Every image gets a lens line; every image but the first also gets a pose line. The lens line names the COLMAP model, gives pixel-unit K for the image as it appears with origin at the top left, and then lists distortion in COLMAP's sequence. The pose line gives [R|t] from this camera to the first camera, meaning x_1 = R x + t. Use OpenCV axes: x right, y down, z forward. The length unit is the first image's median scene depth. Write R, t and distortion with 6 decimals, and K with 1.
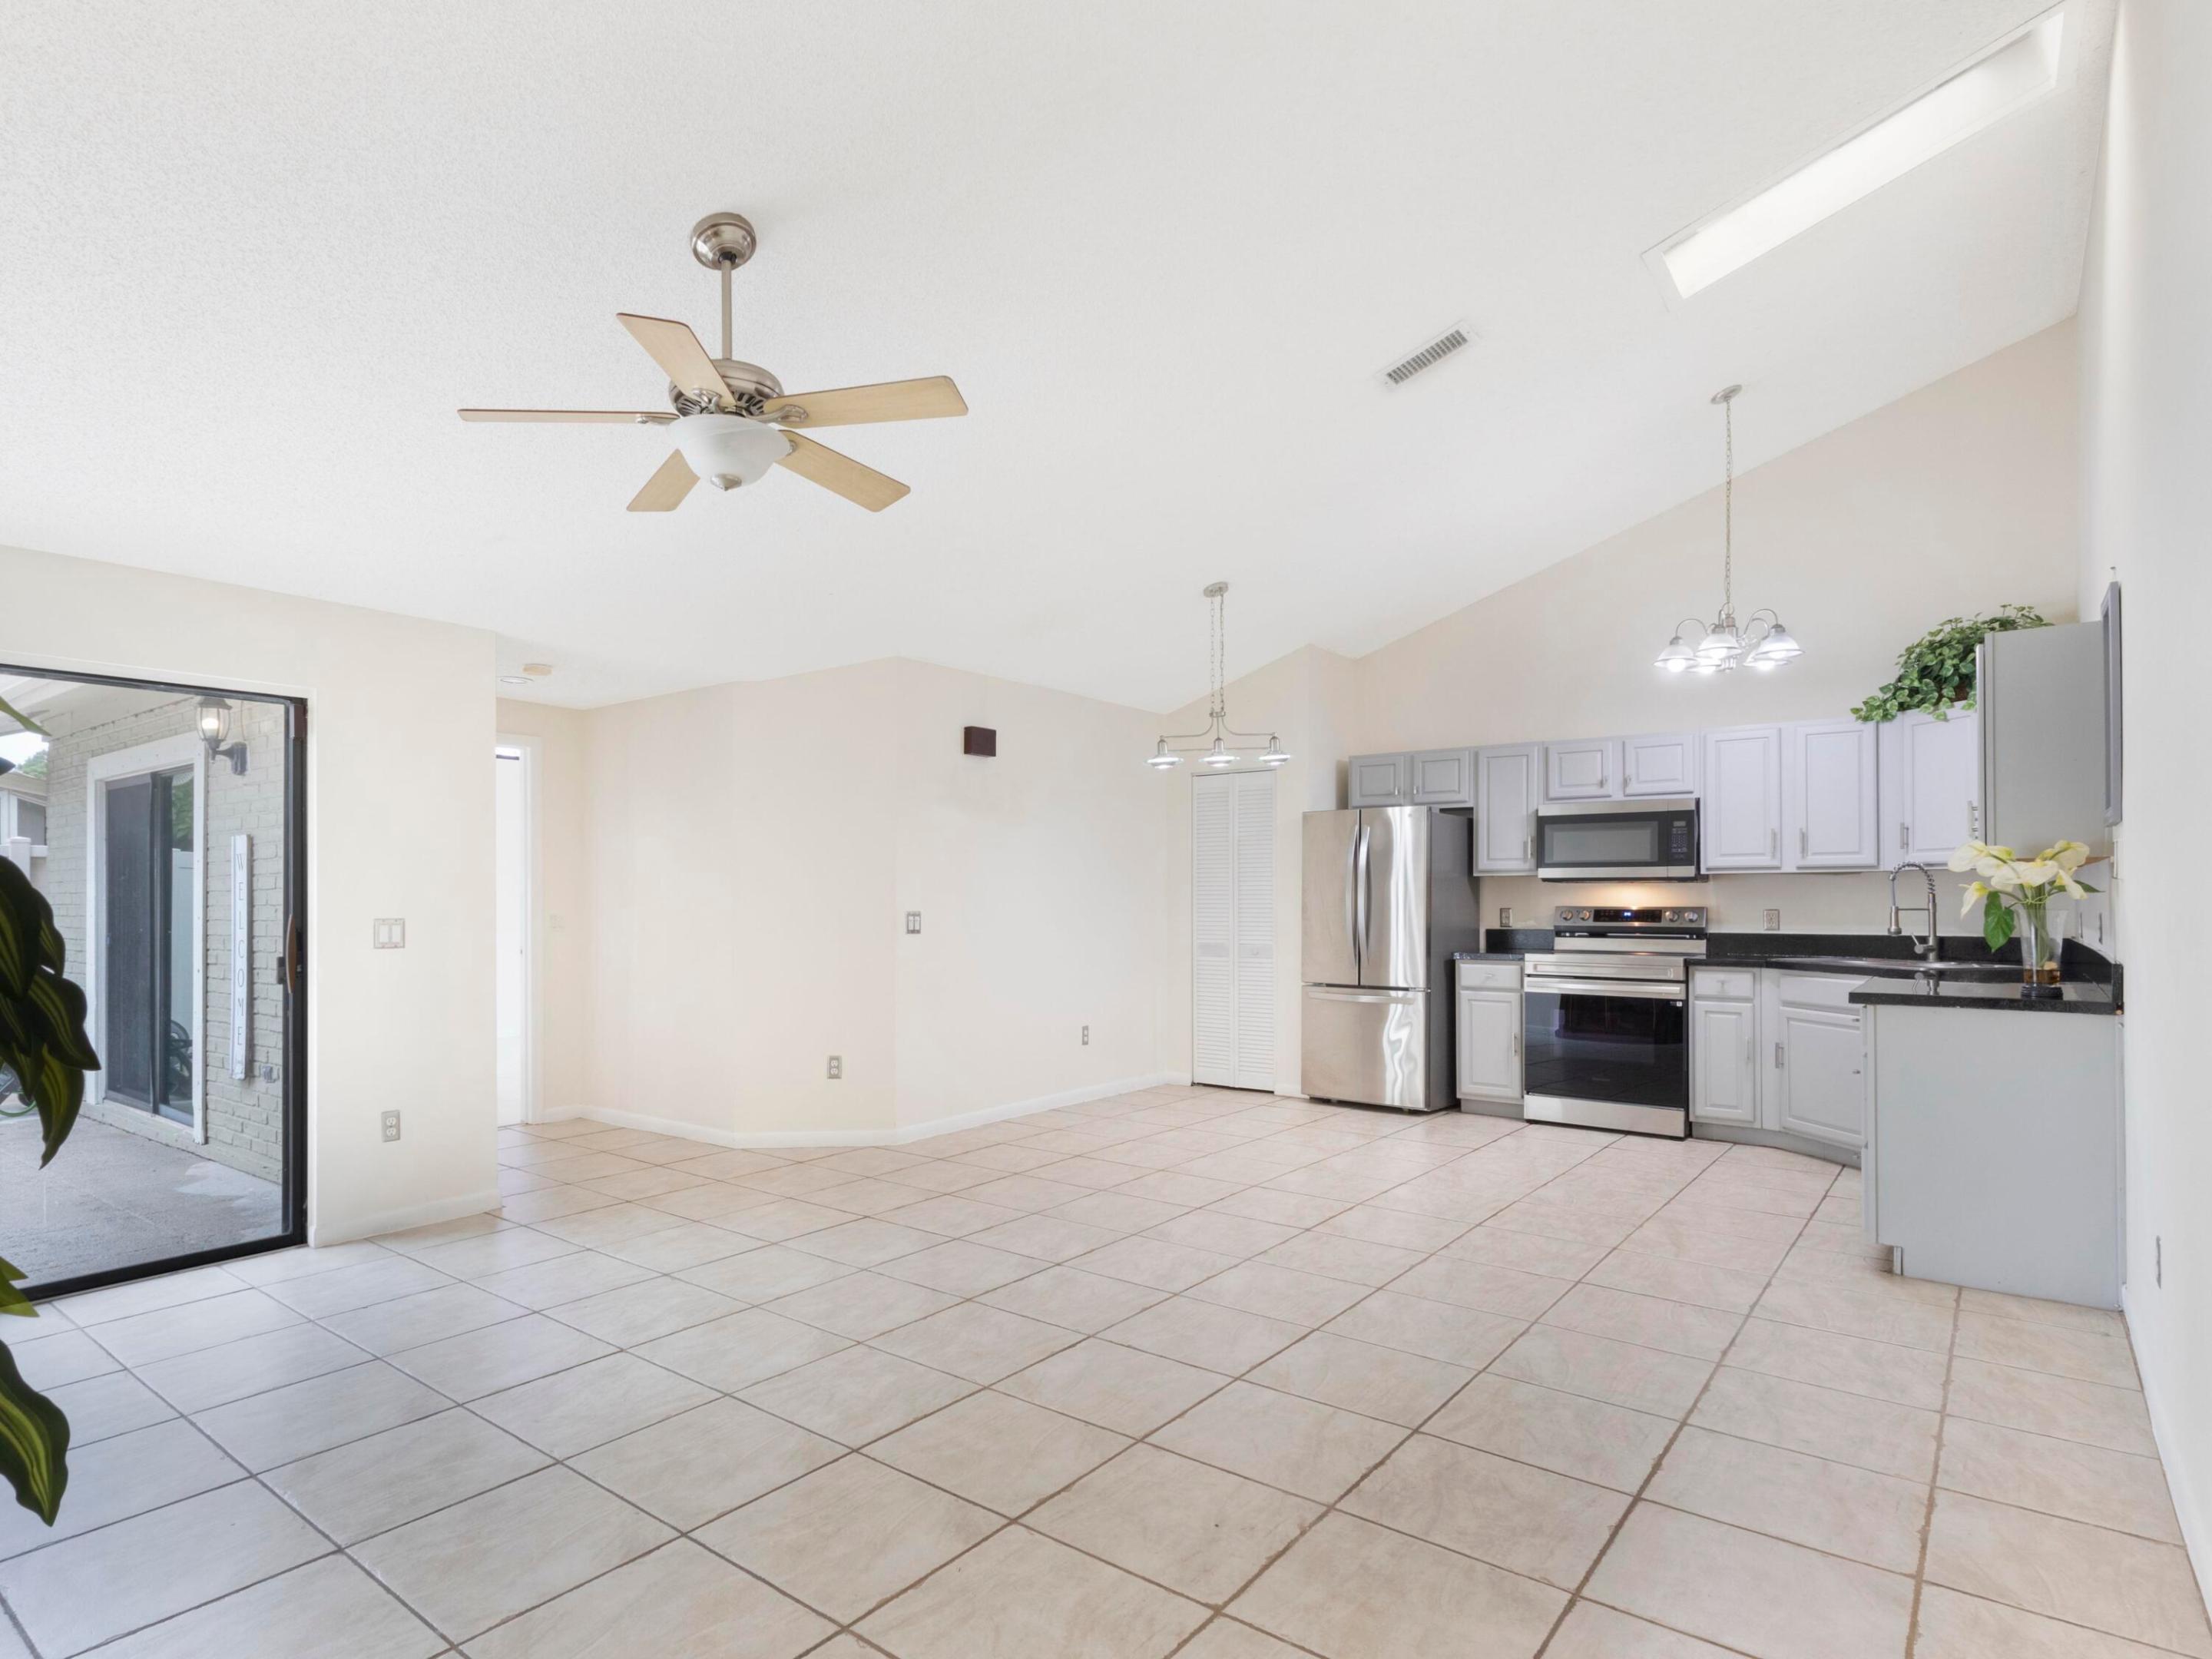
lens RADIAL K [[1008.3, 0, 1049.6], [0, 1008.3, 885.2], [0, 0, 1]] dist [0.005629, -0.000348]
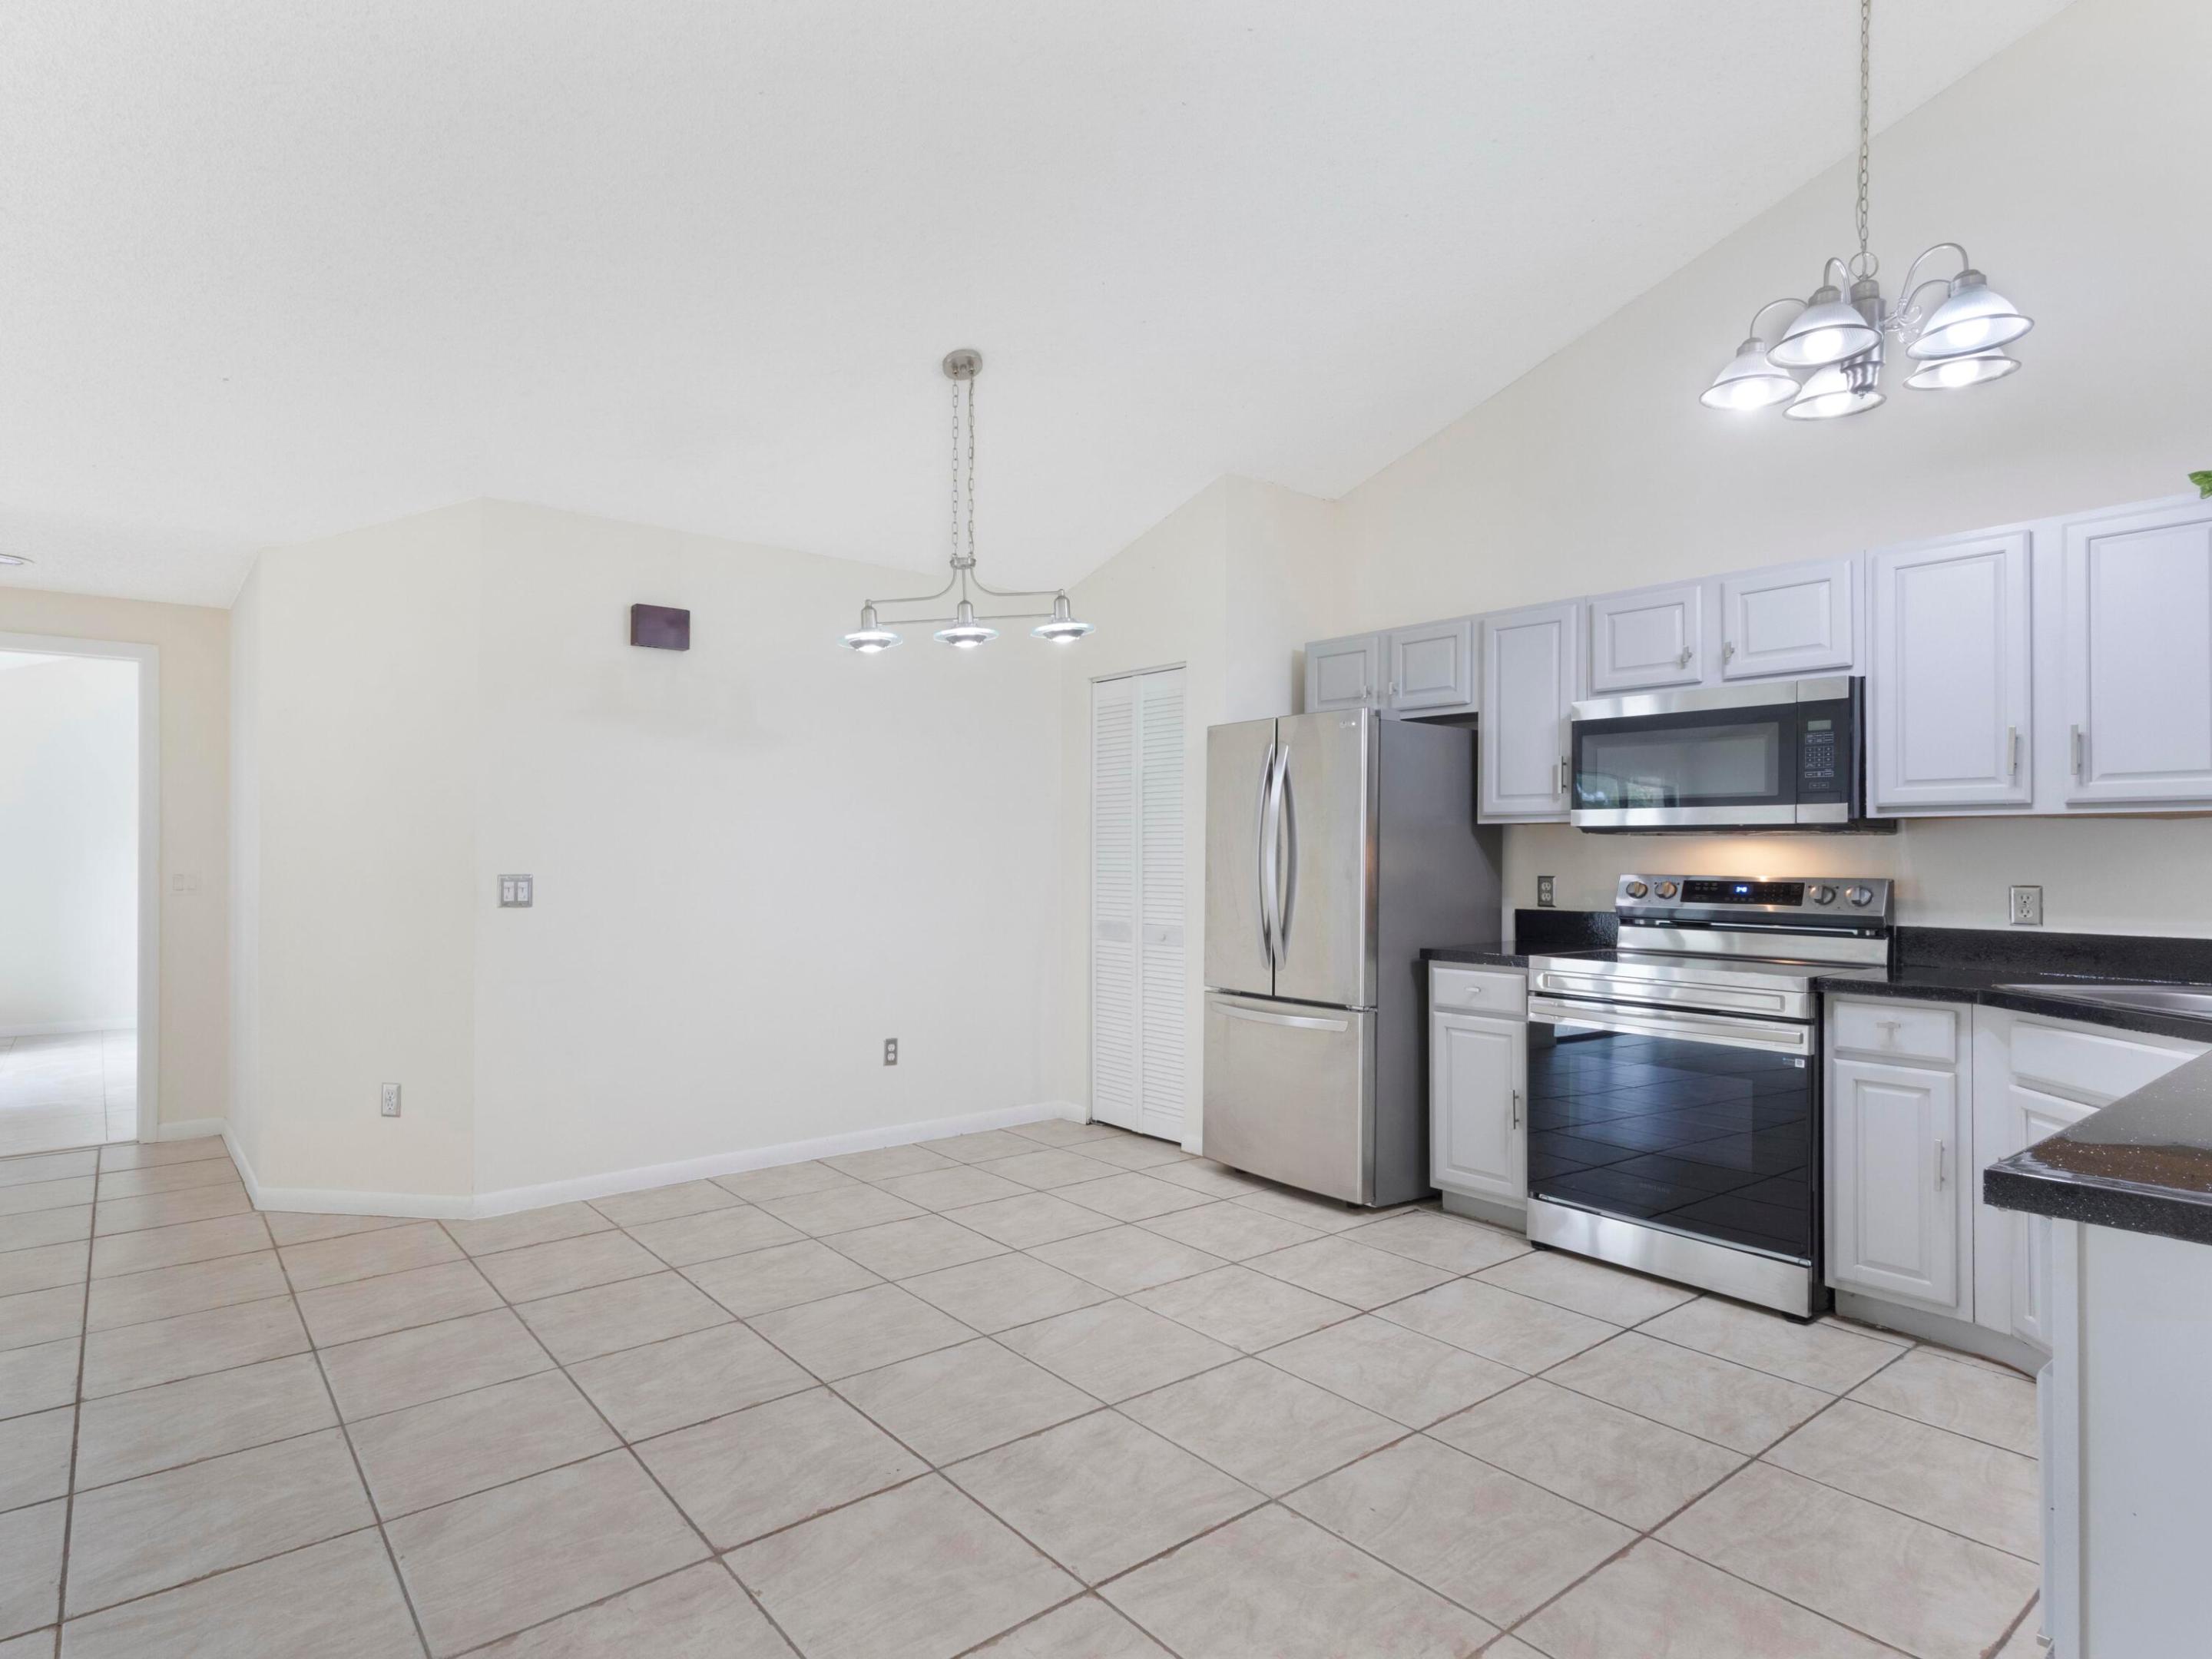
lens RADIAL K [[1008.3, 0, 1090.5], [0, 1008.3, 840.4], [0, 0, 1]] dist [0.005629, -0.000348]
pose [[0.976057, 0.003091, -0.217494, 0.366320], [-0.003111, 0.999995, 0.000249, 0.001855], [0.217493, 0.000433, 0.976062, 0.393767]]
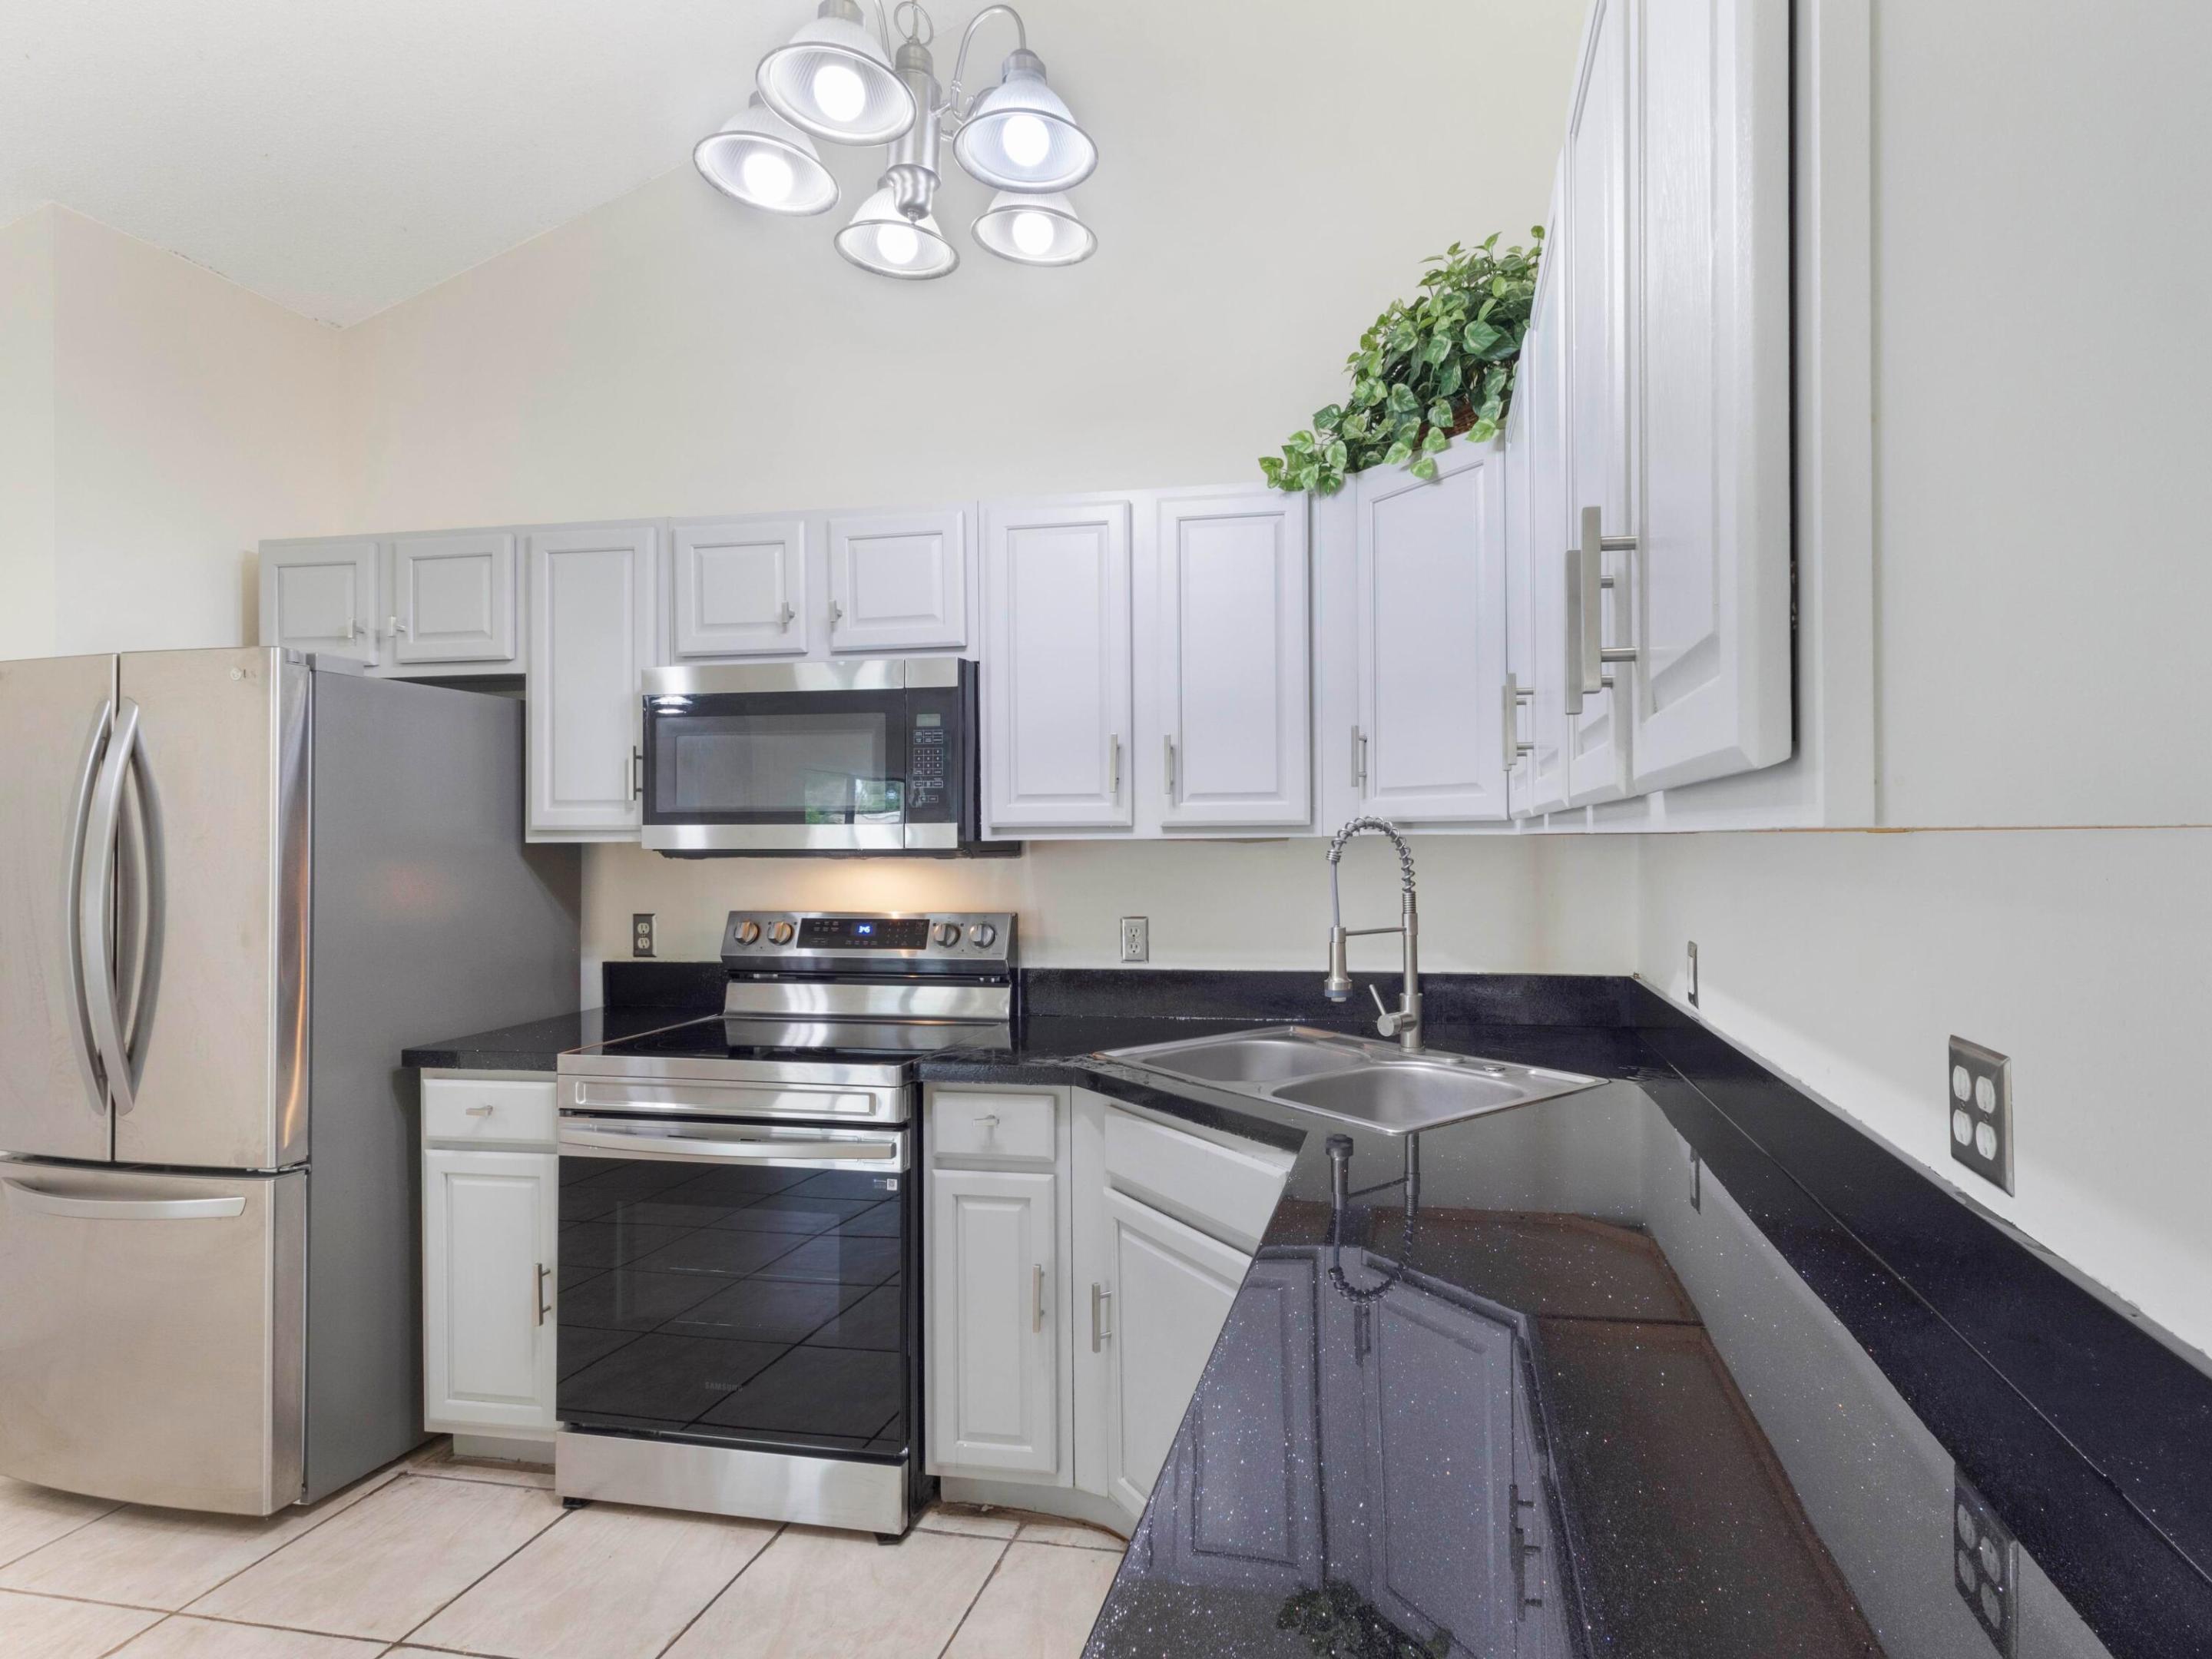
lens RADIAL K [[1008.3, 0, 1088.0], [0, 1008.3, 827.6], [0, 0, 1]] dist [0.005629, -0.000348]
pose [[0.910821, -0.001914, 0.412797, 0.520338], [0.001339, 0.999998, 0.001682, -0.017832], [-0.412799, -0.000980, 0.910822, 0.607568]]
